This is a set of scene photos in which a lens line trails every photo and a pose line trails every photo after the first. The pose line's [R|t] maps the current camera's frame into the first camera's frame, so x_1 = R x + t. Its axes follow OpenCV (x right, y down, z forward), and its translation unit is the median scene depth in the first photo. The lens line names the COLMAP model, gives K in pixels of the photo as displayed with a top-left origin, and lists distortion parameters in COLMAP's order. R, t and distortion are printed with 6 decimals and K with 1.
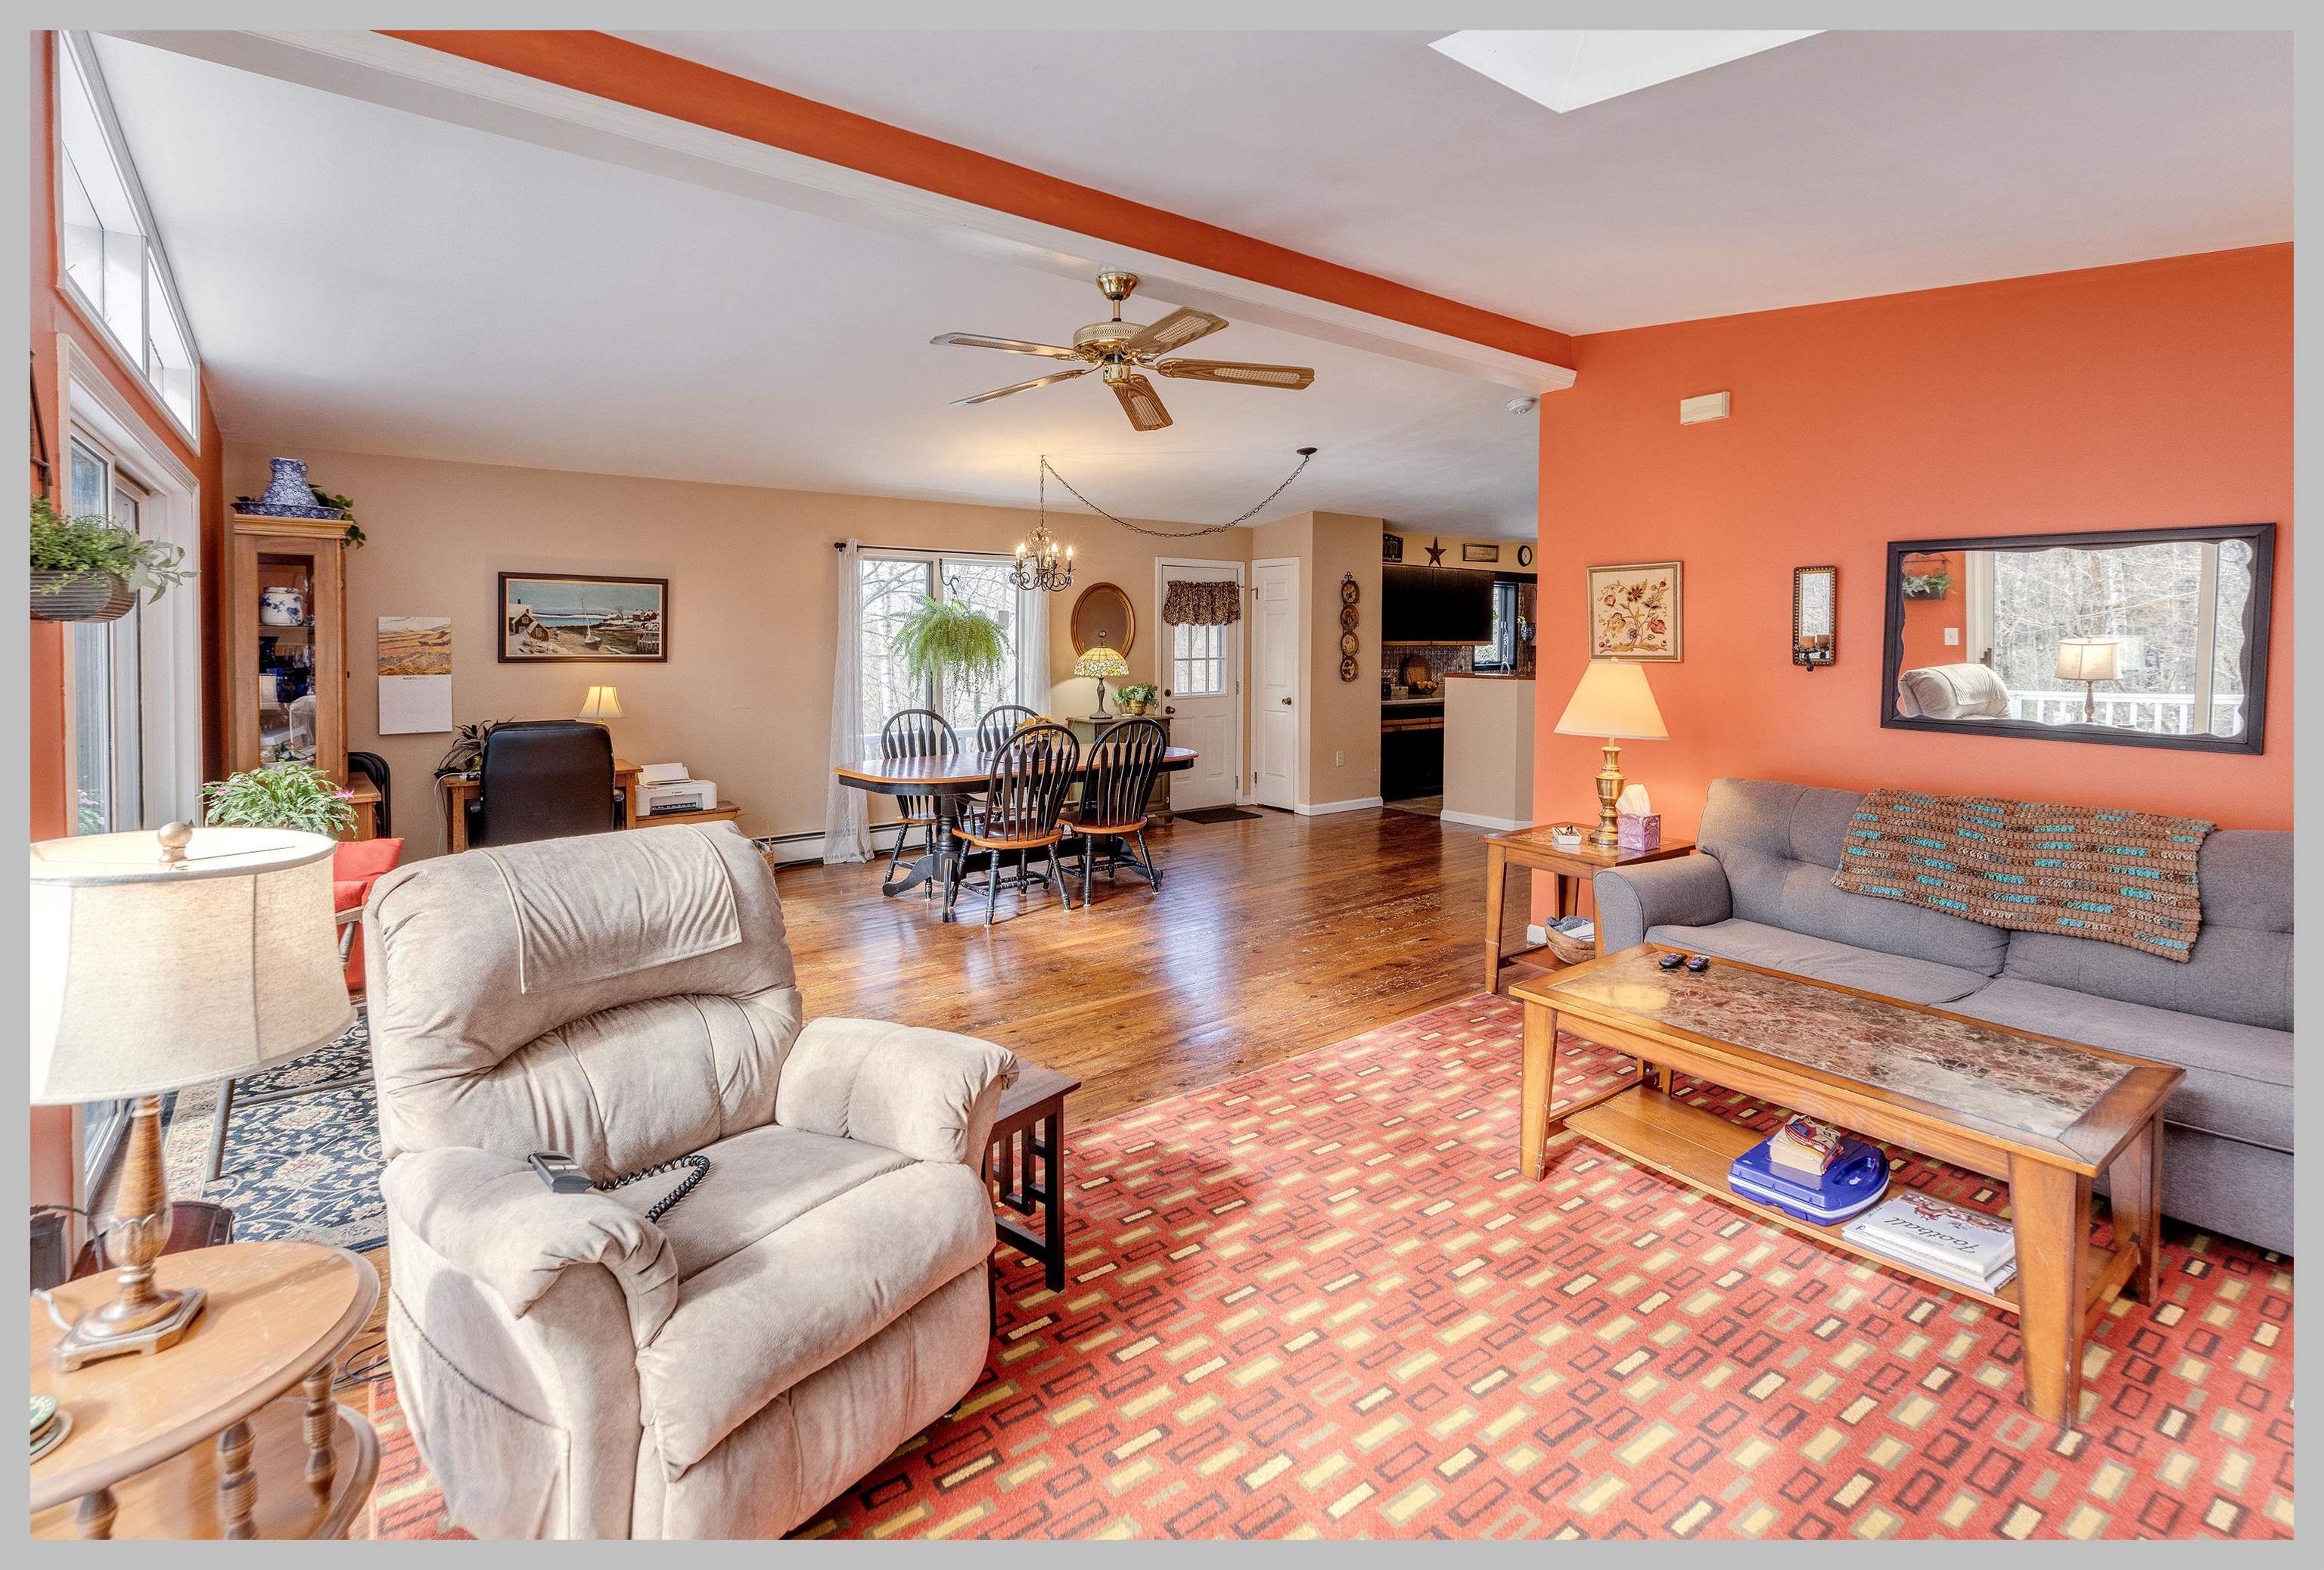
lens RADIAL K [[1097.8, 0, 1160.0], [0, 1097.8, 658.7], [0, 0, 1]] dist [0.000961, -0.000012]
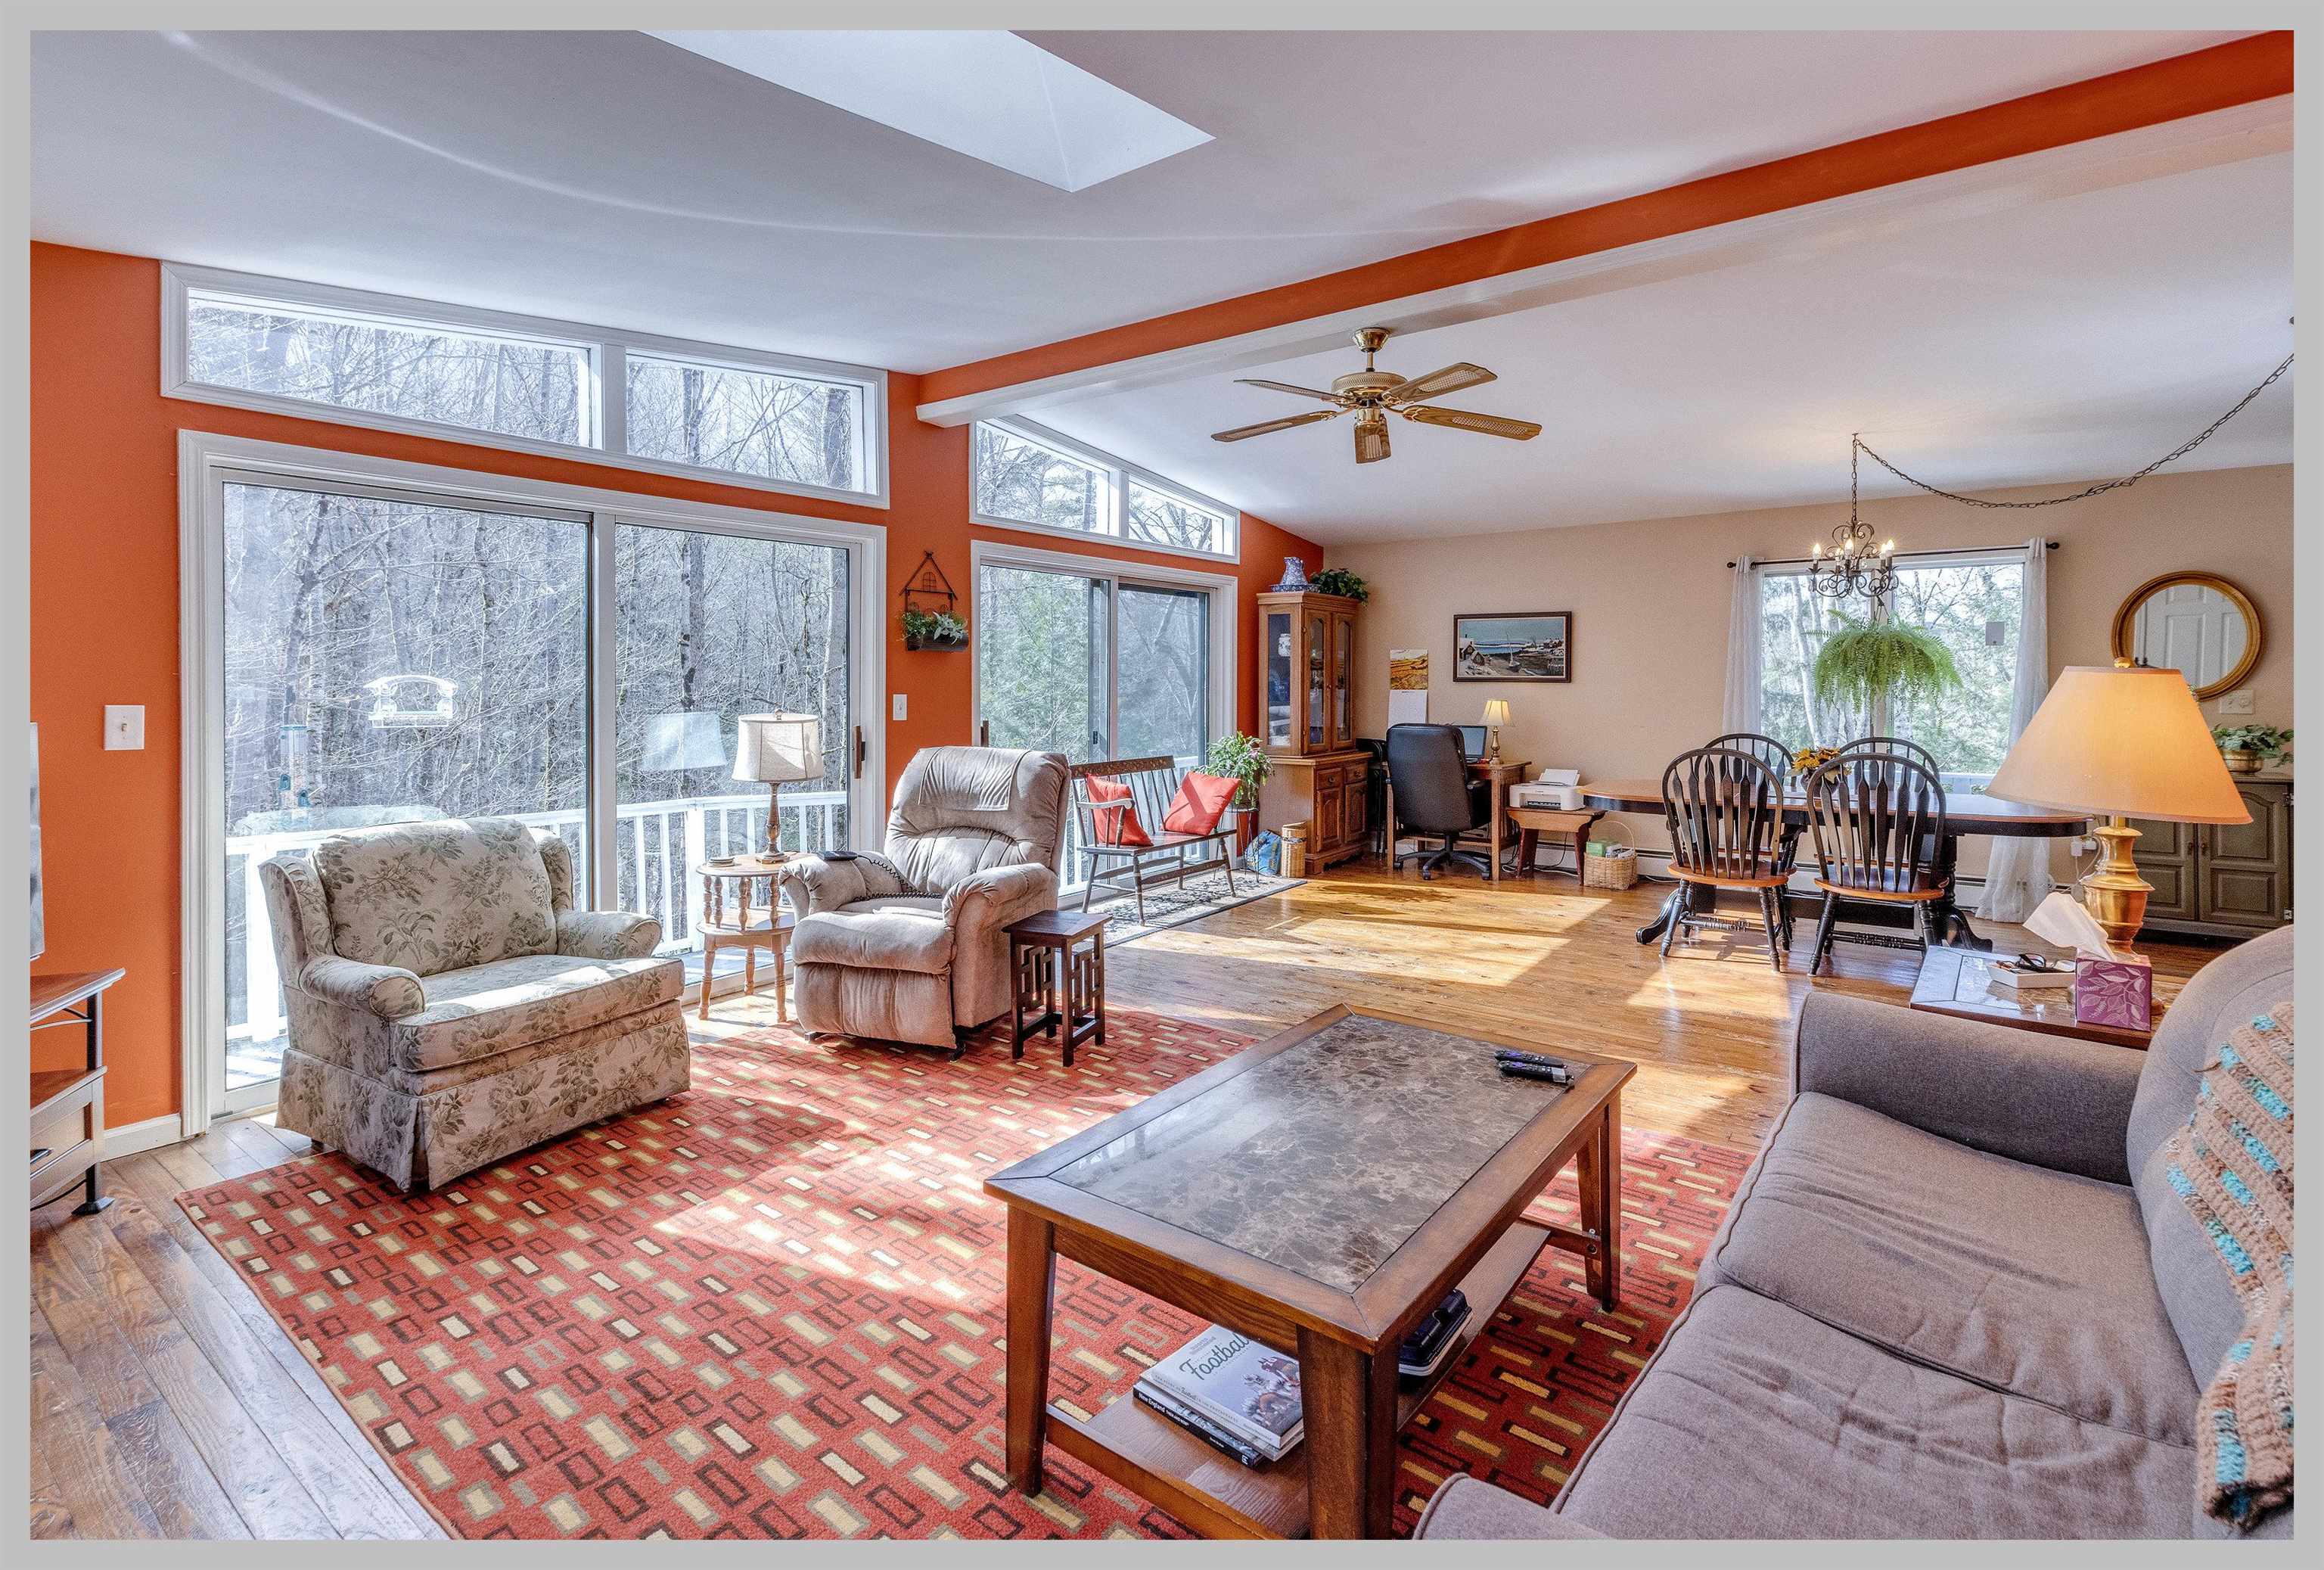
lens RADIAL K [[1085.0, 0, 1174.6], [0, 1085.0, 683.2], [0, 0, 1]] dist [0.002681, -0.000202]
pose [[0.267318, 0.001311, -0.963608, 0.591053], [-0.016823, 0.999853, -0.003307, 0.015619], [0.963462, 0.017095, 0.267301, 0.303305]]
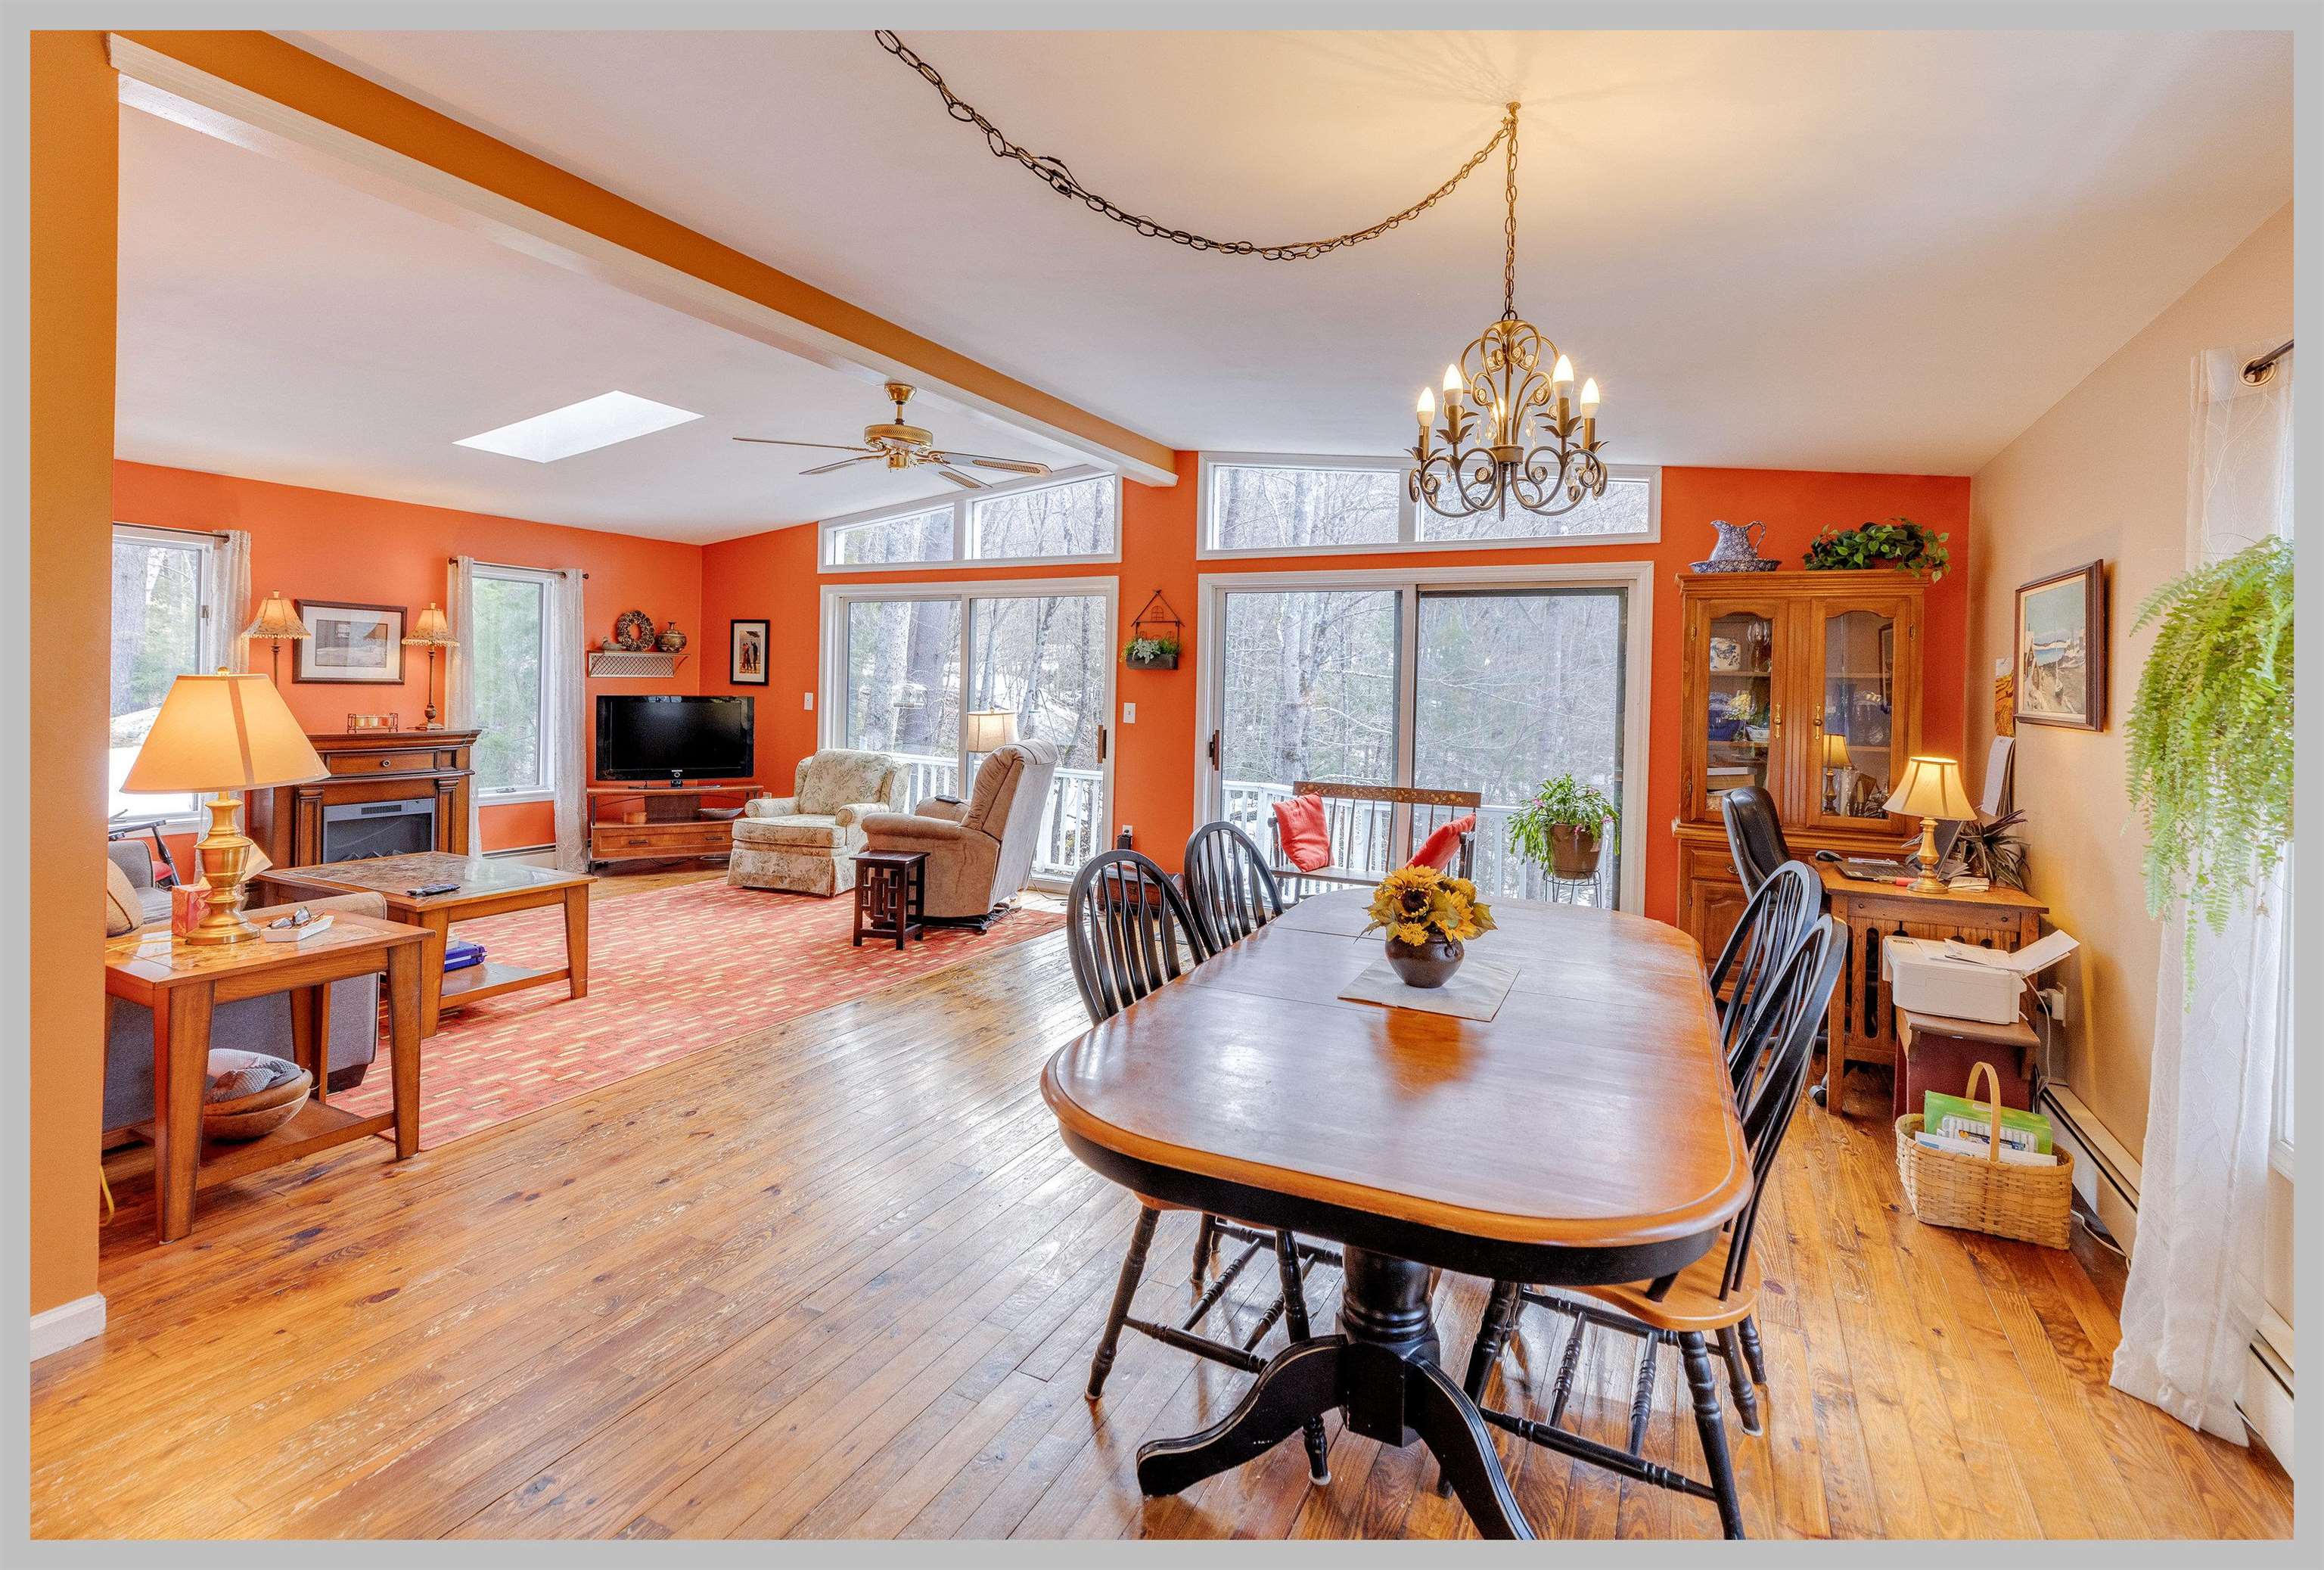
lens RADIAL K [[1075.8, 0, 1162.1], [0, 1075.8, 683.4], [0, 0, 1]] dist [0.001205, -0.001128]
pose [[-0.906417, -0.022171, -0.421802, 0.135340], [-0.031568, 0.999384, 0.015307, -0.013261], [0.421203, 0.027190, -0.906559, 1.348474]]
